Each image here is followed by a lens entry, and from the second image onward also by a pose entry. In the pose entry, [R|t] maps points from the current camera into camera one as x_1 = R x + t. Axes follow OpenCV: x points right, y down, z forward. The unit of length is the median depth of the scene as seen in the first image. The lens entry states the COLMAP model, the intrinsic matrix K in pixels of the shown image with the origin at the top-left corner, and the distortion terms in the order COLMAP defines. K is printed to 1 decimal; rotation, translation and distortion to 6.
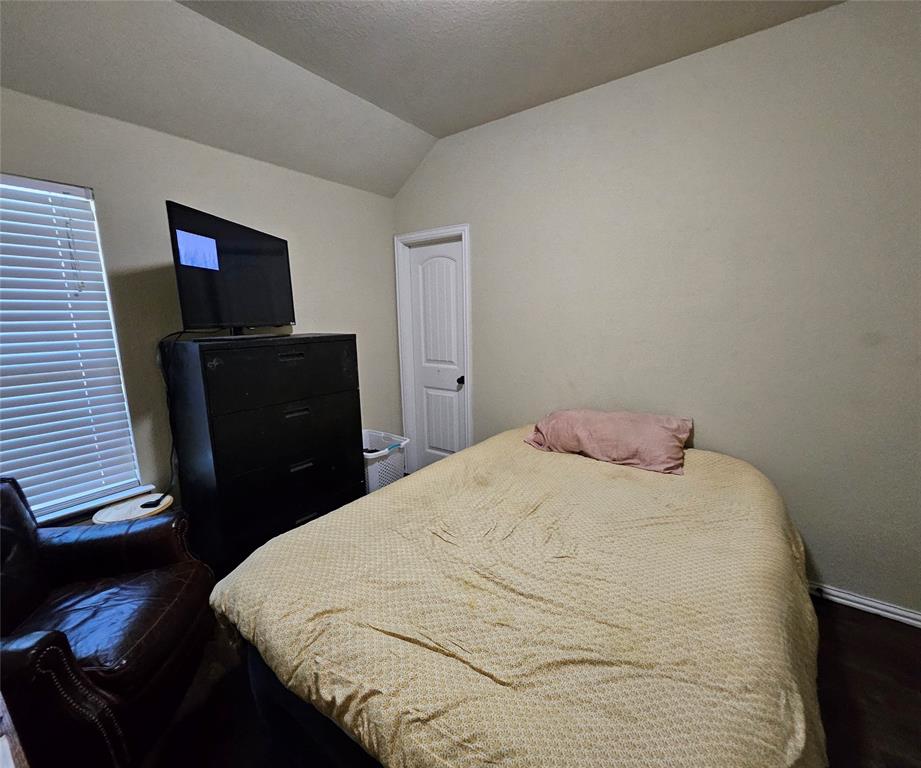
lens RADIAL K [[403.4, 0, 454.4], [0, 403.4, 380.6], [0, 0, 1]] dist [0.003785, -0.001132]
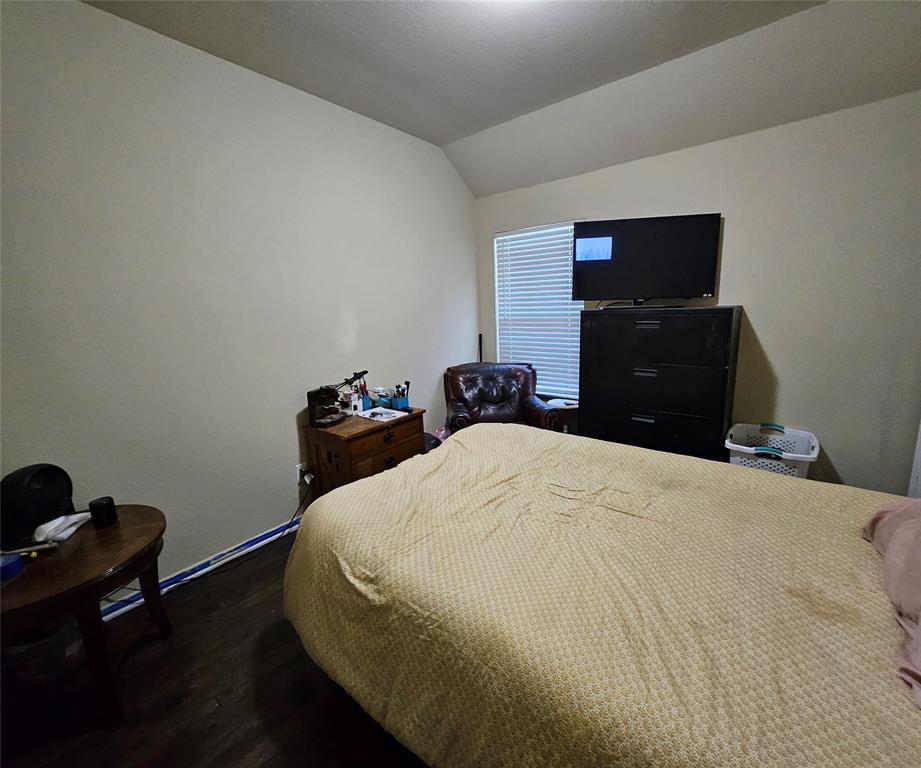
lens RADIAL K [[403.4, 0, 454.4], [0, 403.4, 380.6], [0, 0, 1]] dist [0.003785, -0.001132]
pose [[-0.061333, 0.202082, -0.977446, 0.943258], [-0.119863, 0.970712, 0.208211, -0.090931], [0.990894, 0.129930, -0.035314, 0.584802]]
